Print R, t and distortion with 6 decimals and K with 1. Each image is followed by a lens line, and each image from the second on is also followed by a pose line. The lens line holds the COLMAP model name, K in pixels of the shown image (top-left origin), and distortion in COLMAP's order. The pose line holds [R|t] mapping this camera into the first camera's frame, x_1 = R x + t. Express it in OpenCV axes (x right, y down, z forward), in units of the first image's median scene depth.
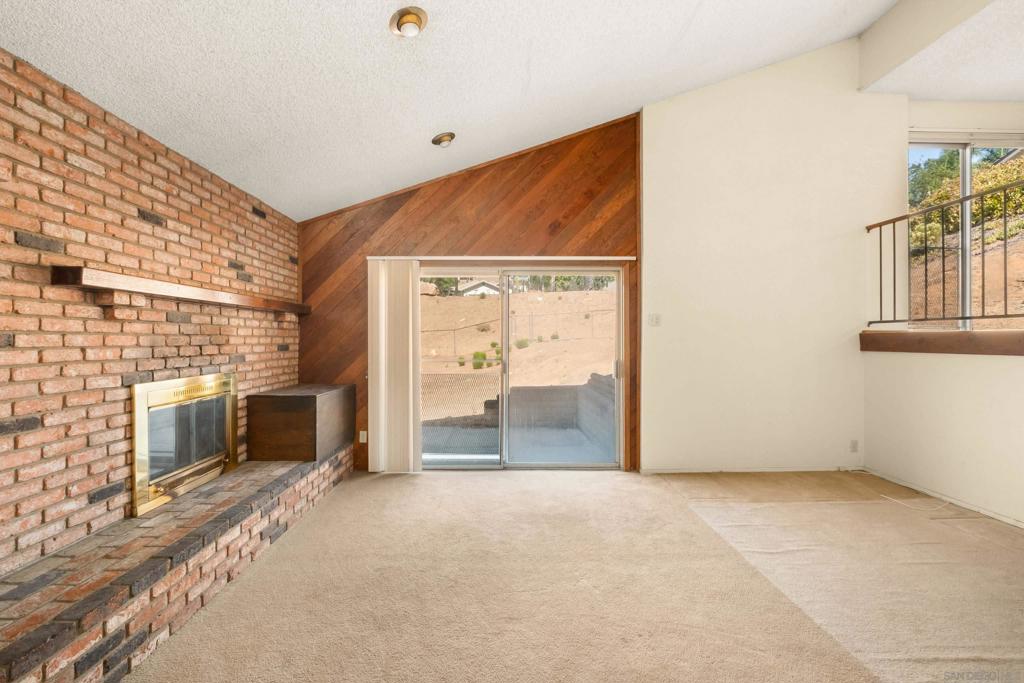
lens RADIAL K [[446.7, 0, 506.5], [0, 446.7, 339.0], [0, 0, 1]] dist [-0.008737, -0.000281]
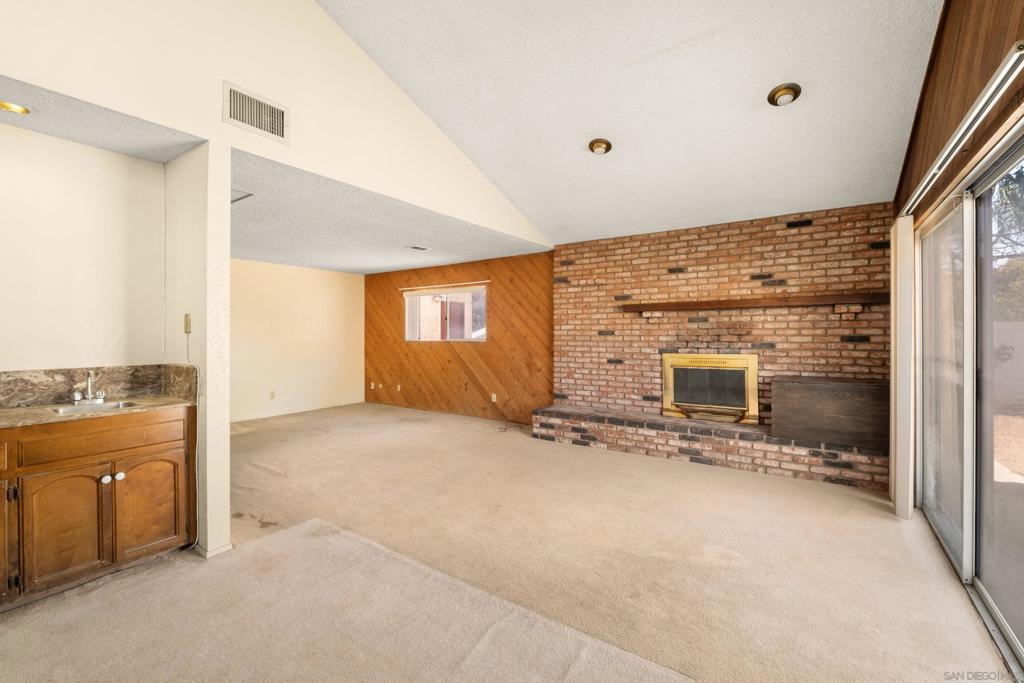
lens RADIAL K [[446.7, 0, 497.5], [0, 446.7, 333.8], [0, 0, 1]] dist [-0.008737, -0.000281]
pose [[-0.608271, 0.002876, -0.793724, 1.162665], [0.006567, 0.999977, -0.001409, 0.006061], [0.793702, -0.006069, -0.608276, 1.449262]]
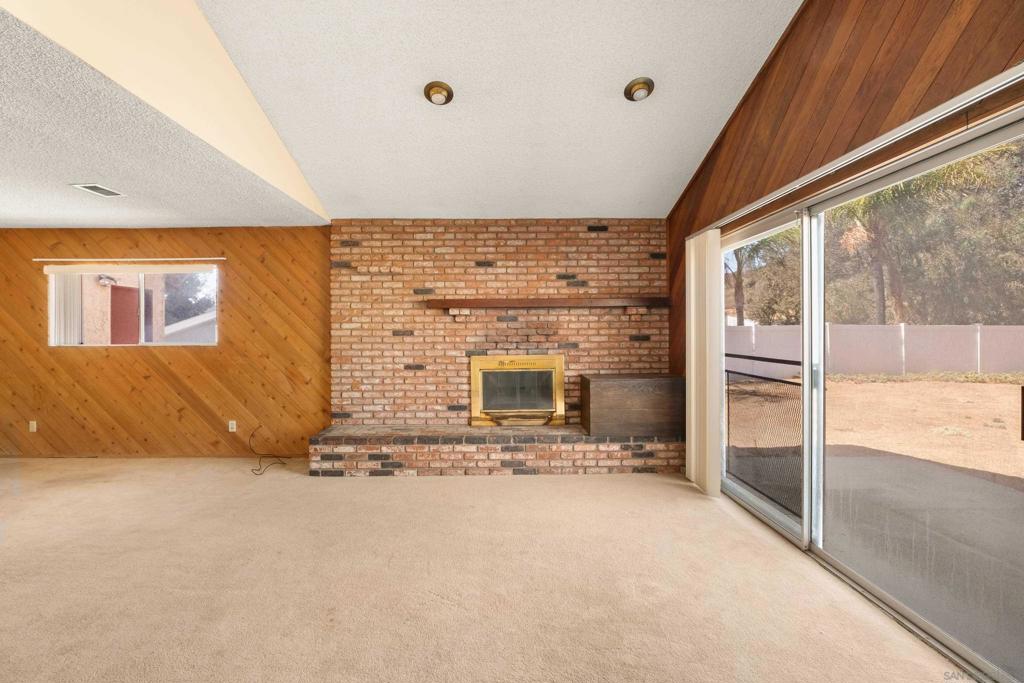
lens RADIAL K [[458.9, 0, 506.2], [0, 458.9, 334.4], [0, 0, 1]] dist [-0.013442, 0.001504]
pose [[-0.015075, 0.003405, -0.999881, 0.966531], [0.008724, 0.999957, 0.003274, 0.005408], [0.999848, -0.008674, -0.015104, 1.022927]]
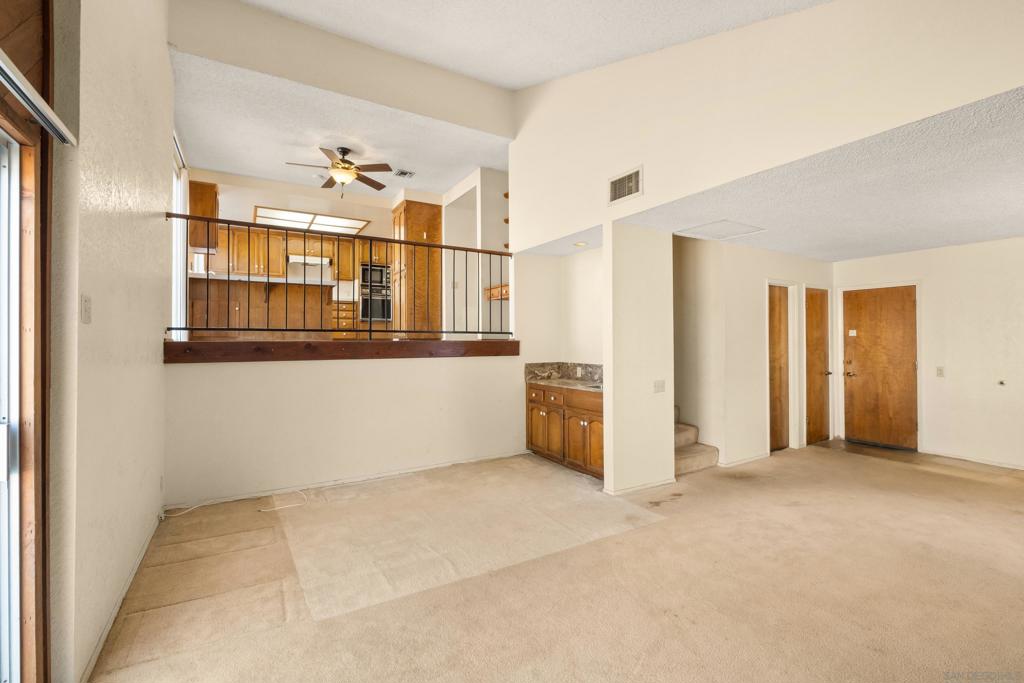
lens RADIAL K [[446.7, 0, 498.5], [0, 446.7, 335.4], [0, 0, 1]] dist [-0.008737, -0.000281]
pose [[-0.476052, 0.009217, 0.879369, -0.325721], [-0.004368, 0.999908, -0.012845, -0.020247], [-0.879406, -0.009956, -0.475968, 1.396632]]
